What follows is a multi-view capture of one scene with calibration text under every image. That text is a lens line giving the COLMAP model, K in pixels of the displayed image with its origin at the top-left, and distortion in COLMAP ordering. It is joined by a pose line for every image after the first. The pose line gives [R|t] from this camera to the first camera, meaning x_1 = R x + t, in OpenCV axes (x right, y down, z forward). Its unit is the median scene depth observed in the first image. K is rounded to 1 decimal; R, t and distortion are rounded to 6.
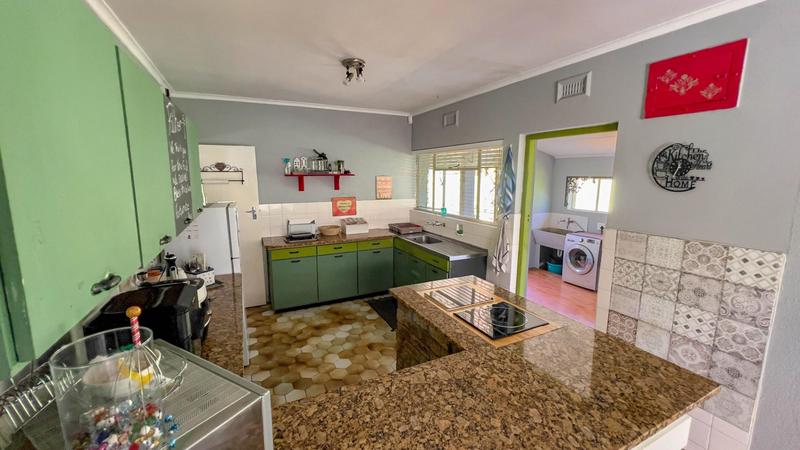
lens RADIAL K [[320.0, 0, 401.0], [0, 320.0, 223.9], [0, 0, 1]] dist [-0.000351, -0.000012]
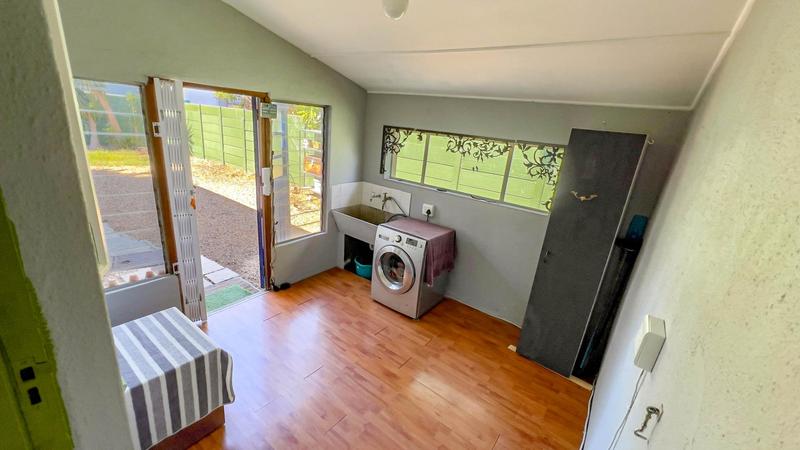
lens RADIAL K [[324.6, 0, 399.8], [0, 324.6, 225.3], [0, 0, 1]] dist [0.000279, 0.000001]
pose [[0.888904, -0.053975, 0.454902, 0.257690], [-0.026105, 0.985452, 0.167937, -0.066648], [-0.457348, -0.161156, 0.874564, 0.417745]]
